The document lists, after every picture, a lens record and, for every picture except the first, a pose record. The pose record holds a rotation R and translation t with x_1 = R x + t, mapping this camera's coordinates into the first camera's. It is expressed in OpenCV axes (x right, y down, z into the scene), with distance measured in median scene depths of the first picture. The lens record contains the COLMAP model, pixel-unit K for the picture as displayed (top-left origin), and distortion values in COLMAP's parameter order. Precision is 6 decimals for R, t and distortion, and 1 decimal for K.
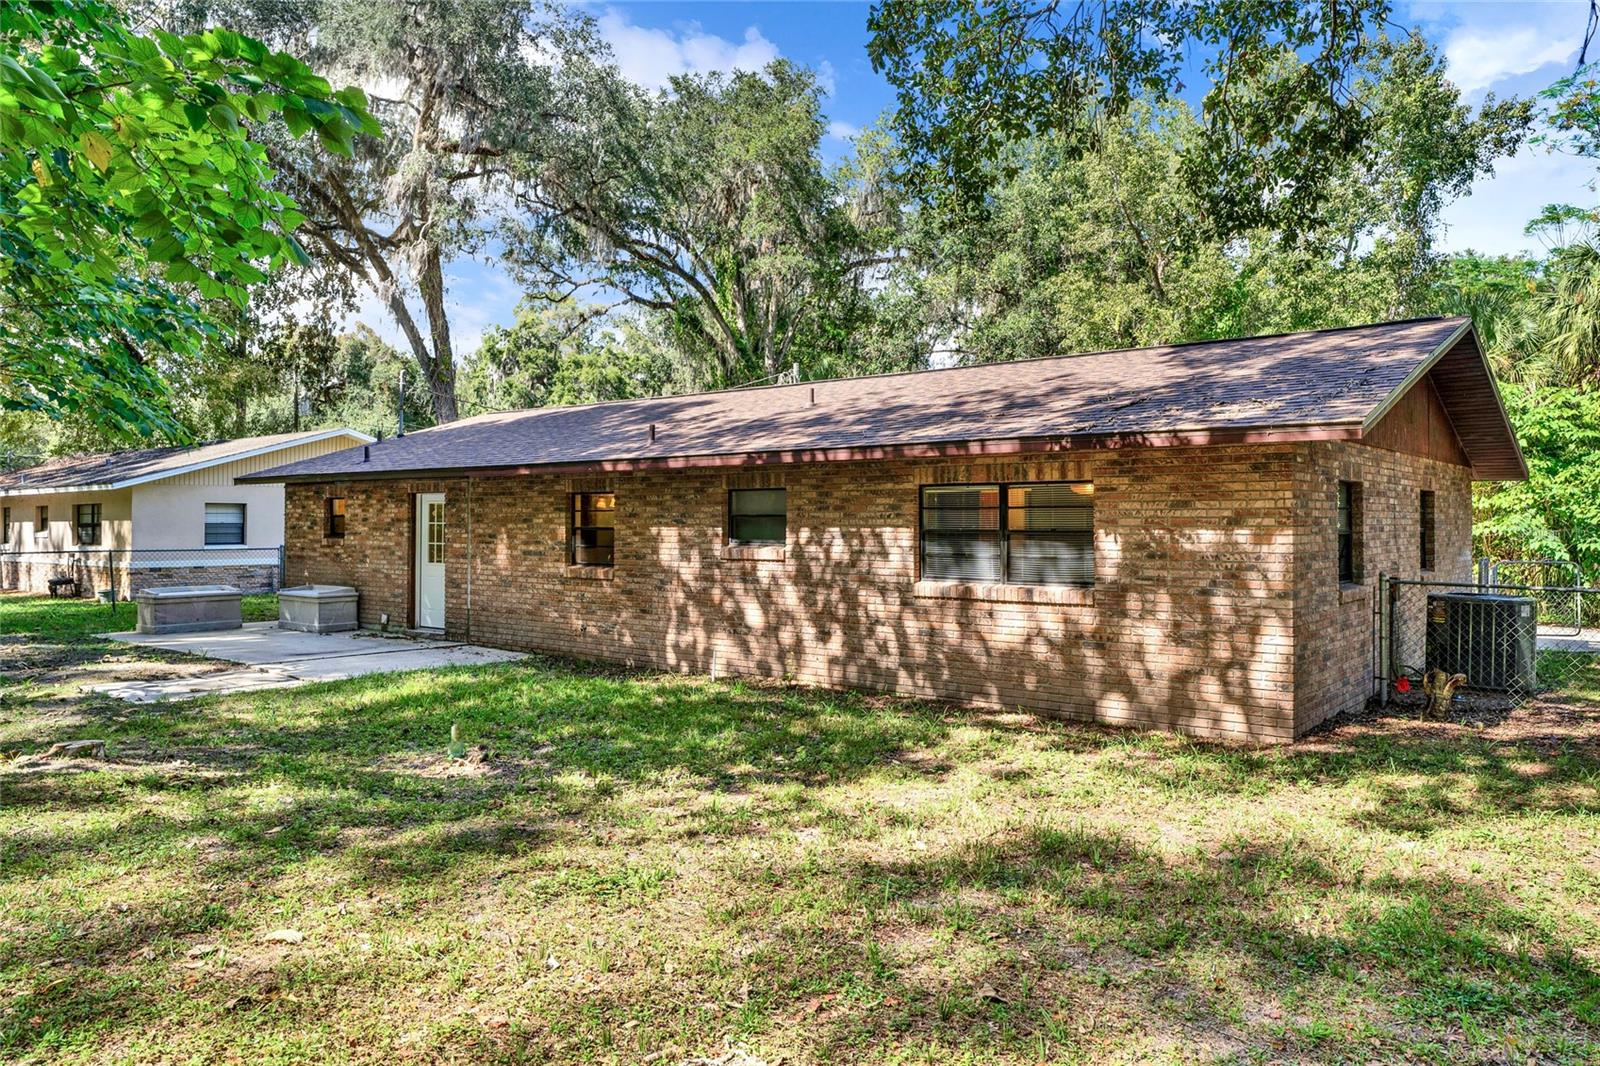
lens RADIAL K [[1084.9, 0, 800.0], [0, 1084.9, 533.0], [0, 0, 1]] dist [-0.001662, 0.000217]
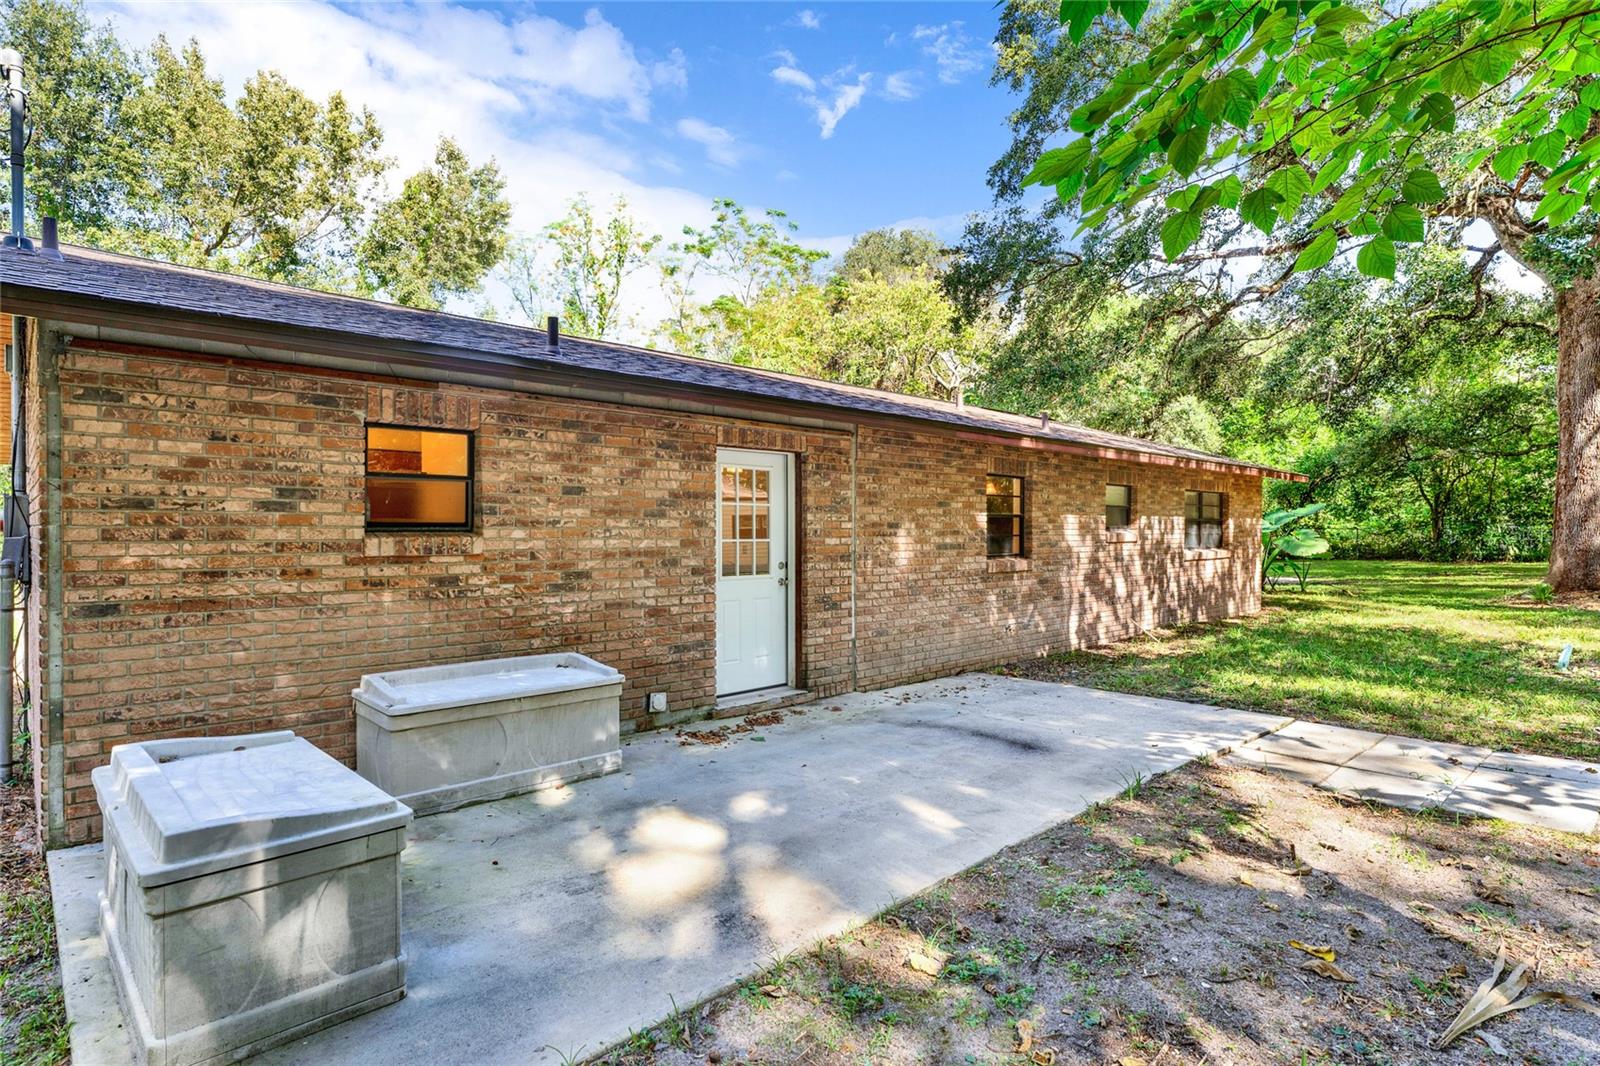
lens RADIAL K [[801.7, 0, 800.0], [0, 801.7, 533.0], [0, 0, 1]] dist [0.002215, 0.000059]
pose [[0.146233, -0.011587, 0.989182, -1.094390], [0.006283, 0.999922, 0.010784, 0.002678], [-0.989230, 0.004638, 0.146295, 1.350274]]
